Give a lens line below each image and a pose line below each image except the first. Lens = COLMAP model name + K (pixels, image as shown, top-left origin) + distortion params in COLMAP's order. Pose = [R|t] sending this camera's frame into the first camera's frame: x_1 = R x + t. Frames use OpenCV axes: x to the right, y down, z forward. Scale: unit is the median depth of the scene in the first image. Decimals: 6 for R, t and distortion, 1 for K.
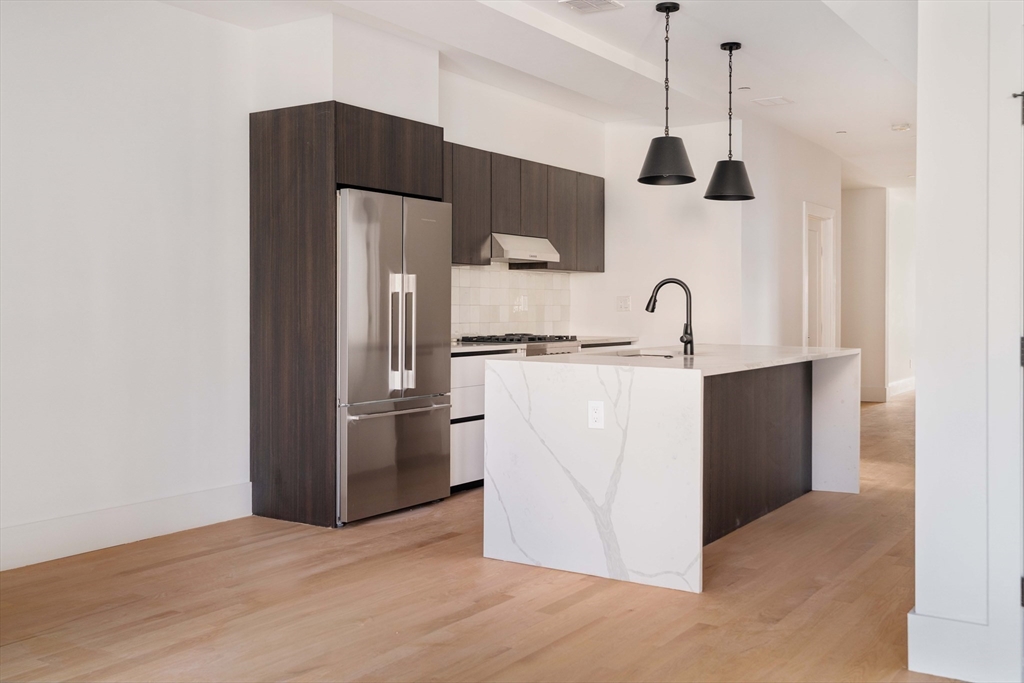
lens RADIAL K [[1051.7, 0, 511.9], [0, 1051.7, 330.7], [0, 0, 1]] dist [0.008935, 0.000000]
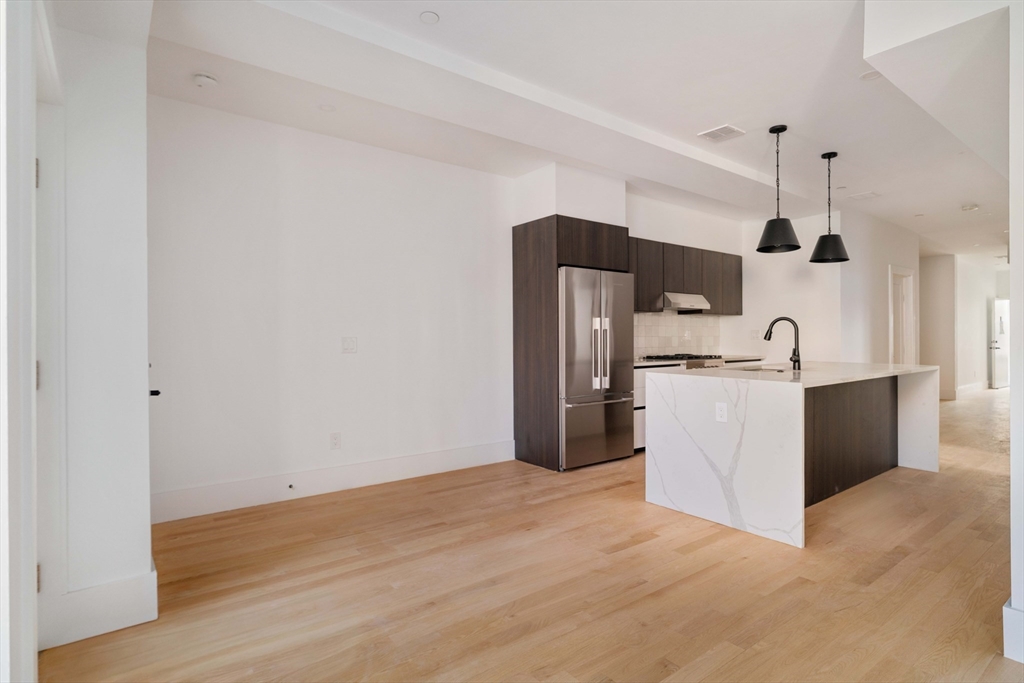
lens RADIAL K [[524.8, 0, 520.6], [0, 524.8, 344.2], [0, 0, 1]] dist [-0.003459, 0.003246]
pose [[0.942246, -0.003683, -0.334902, 0.055335], [-0.000106, 0.999936, -0.011295, -0.004363], [0.334922, 0.010678, 0.942185, 0.208339]]
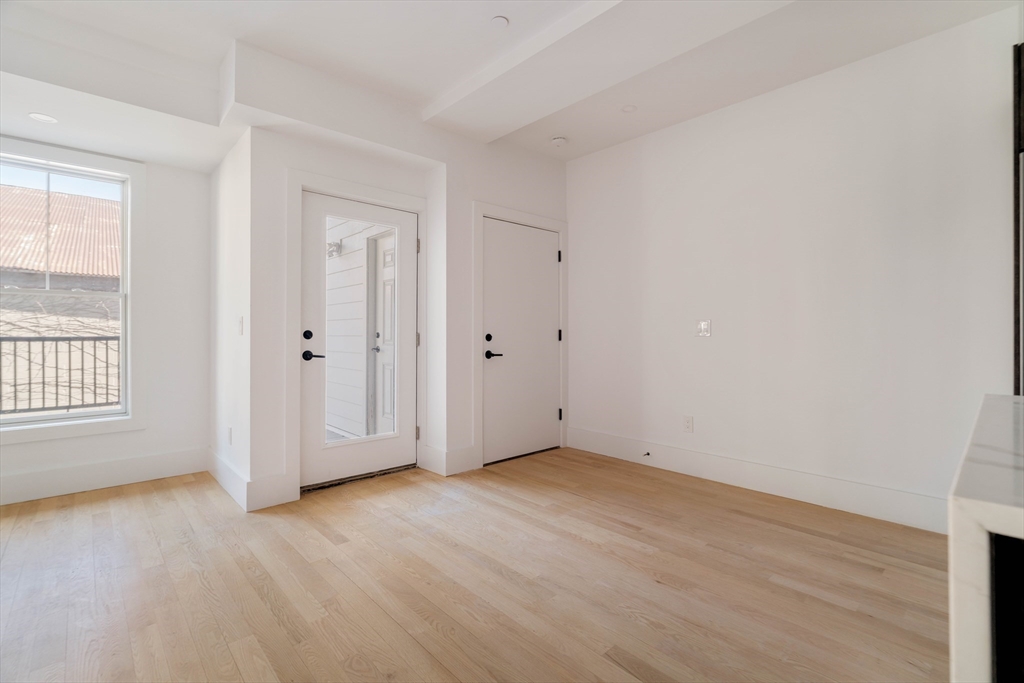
lens RADIAL K [[463.2, 0, 518.5], [0, 463.2, 333.2], [0, 0, 1]] dist [0.000993, 0.000942]
pose [[-0.242426, -0.002982, -0.970165, 0.294013], [-0.017984, 0.999837, 0.001421, -0.000790], [0.970003, 0.017792, -0.242440, 0.850522]]
